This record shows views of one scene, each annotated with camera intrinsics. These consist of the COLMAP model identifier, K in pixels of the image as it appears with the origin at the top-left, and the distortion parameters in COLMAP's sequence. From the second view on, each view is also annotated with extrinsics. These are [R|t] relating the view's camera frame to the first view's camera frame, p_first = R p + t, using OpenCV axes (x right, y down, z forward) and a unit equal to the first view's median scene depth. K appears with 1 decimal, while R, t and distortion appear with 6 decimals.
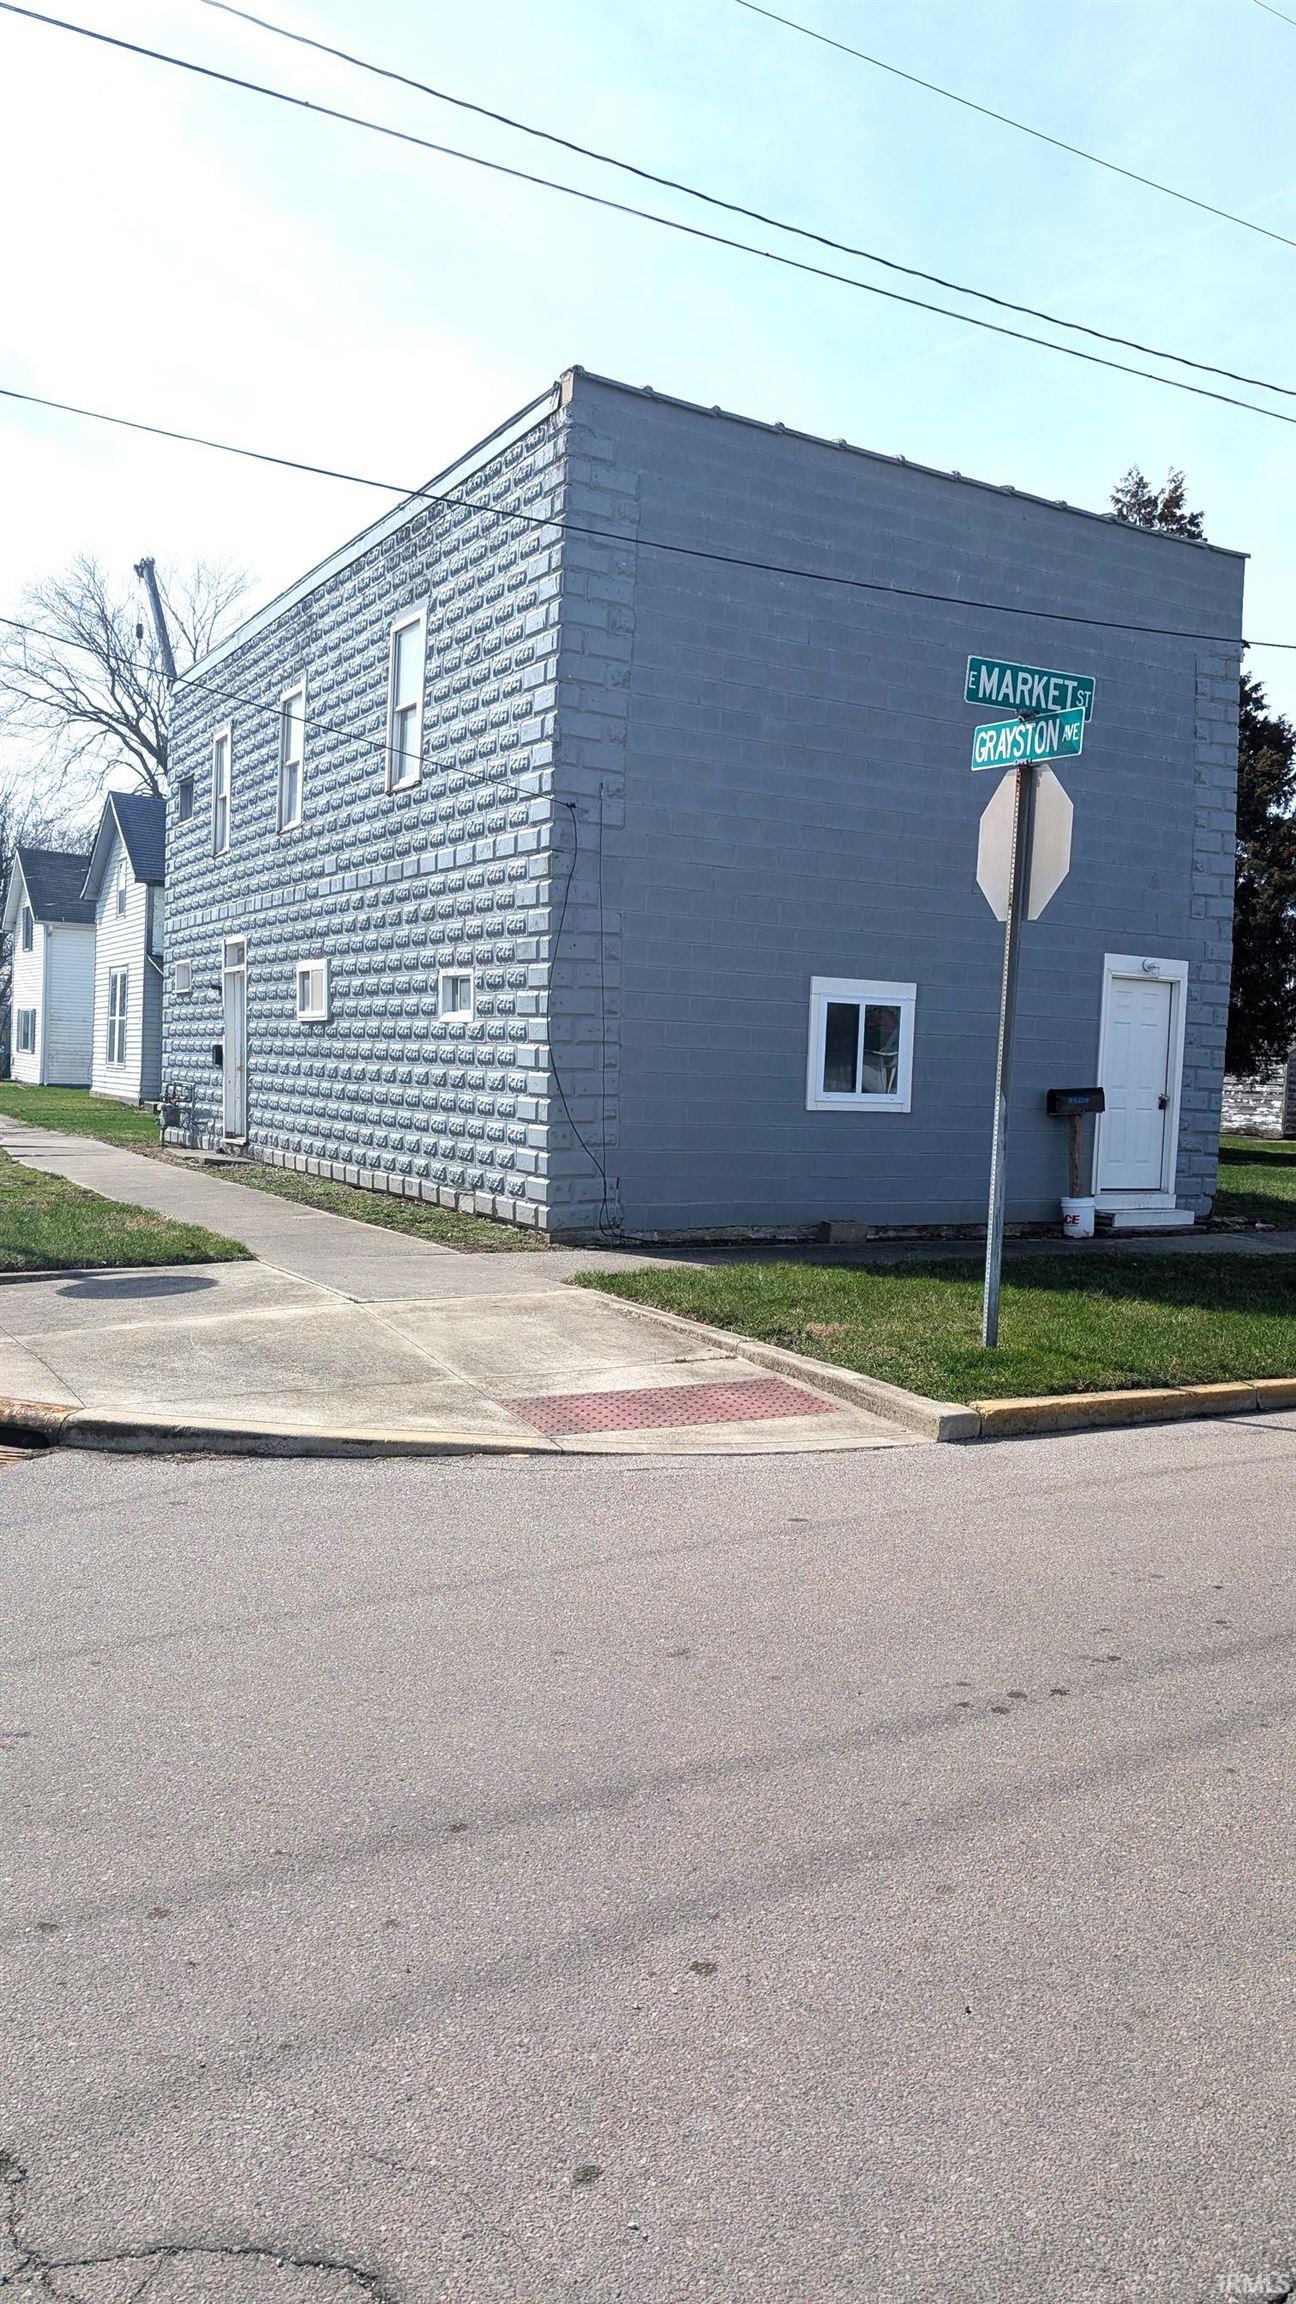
lens RADIAL K [[1653.1, 0, 650.0], [0, 1653.1, 1151.5], [0, 0, 1]] dist [0.052317, -0.082401]
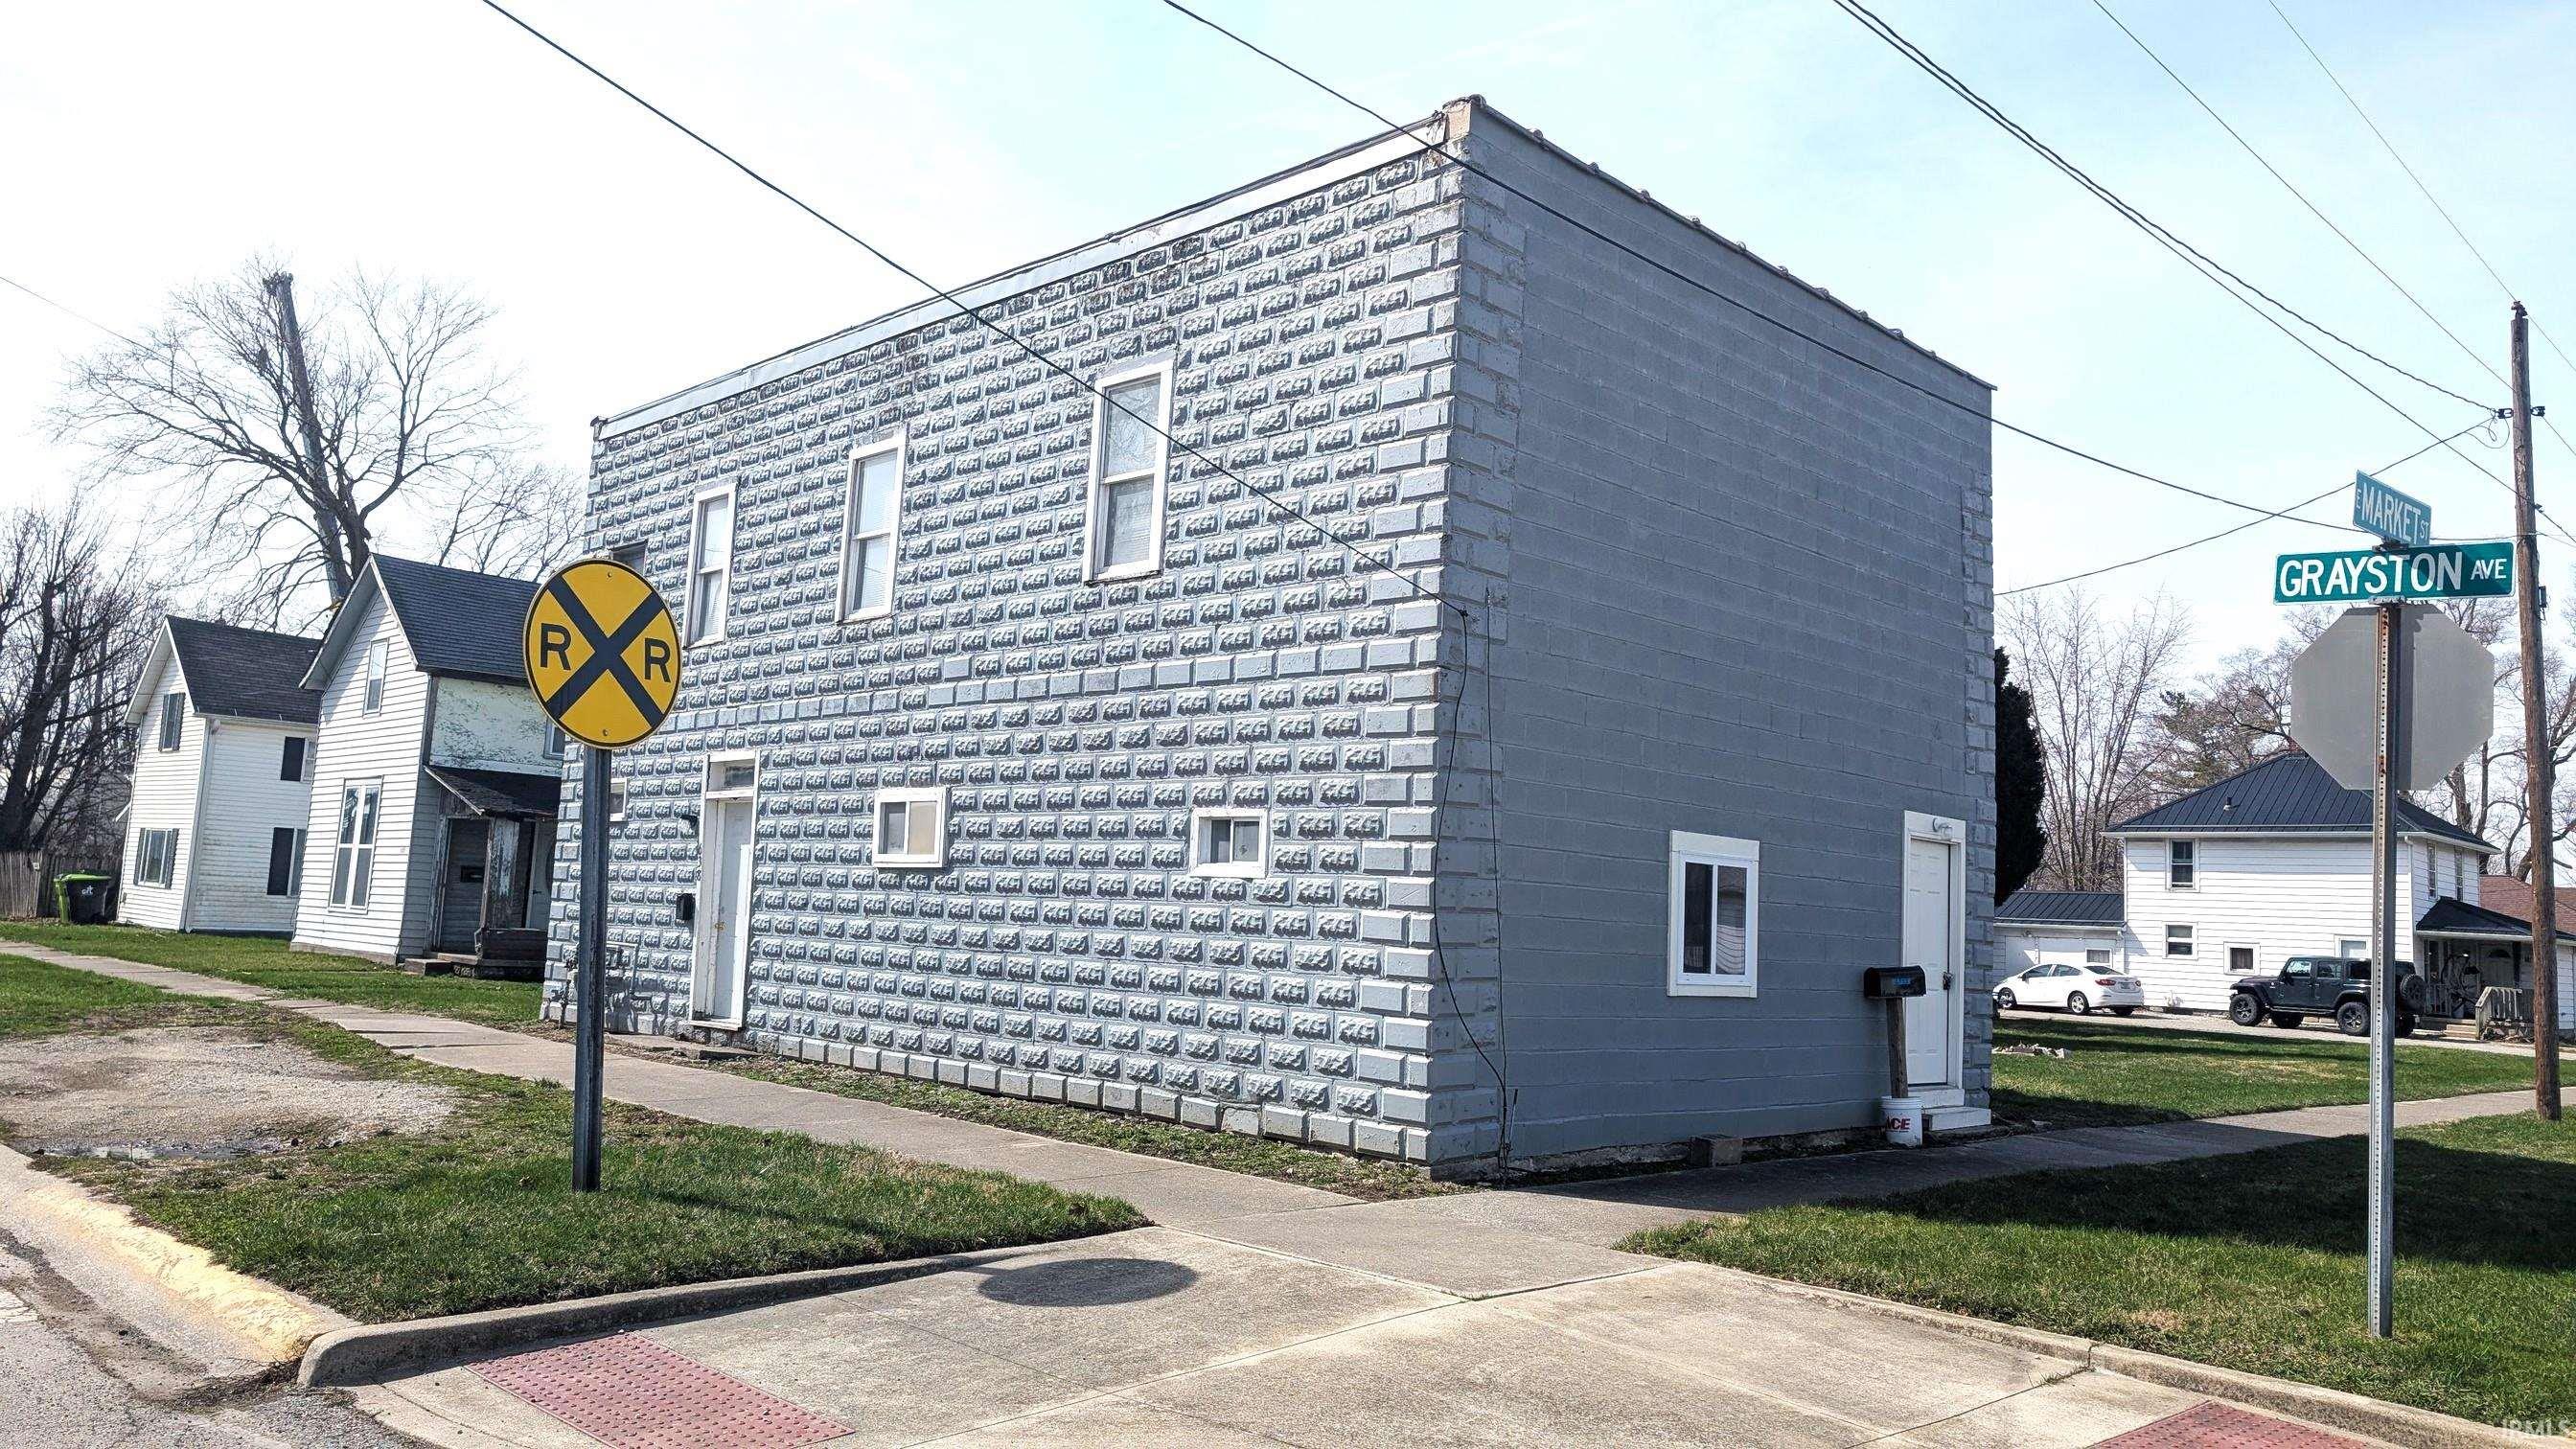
lens RADIAL K [[1848.2, 0, 1311.6], [0, 1848.2, 715.8], [0, 0, 1]] dist [0.052317, -0.082401]
pose [[0.962034, 0.039260, 0.270092, -0.312855], [0.002183, 0.988462, -0.151456, -0.022733], [-0.272921, 0.146295, 0.950848, 0.160982]]
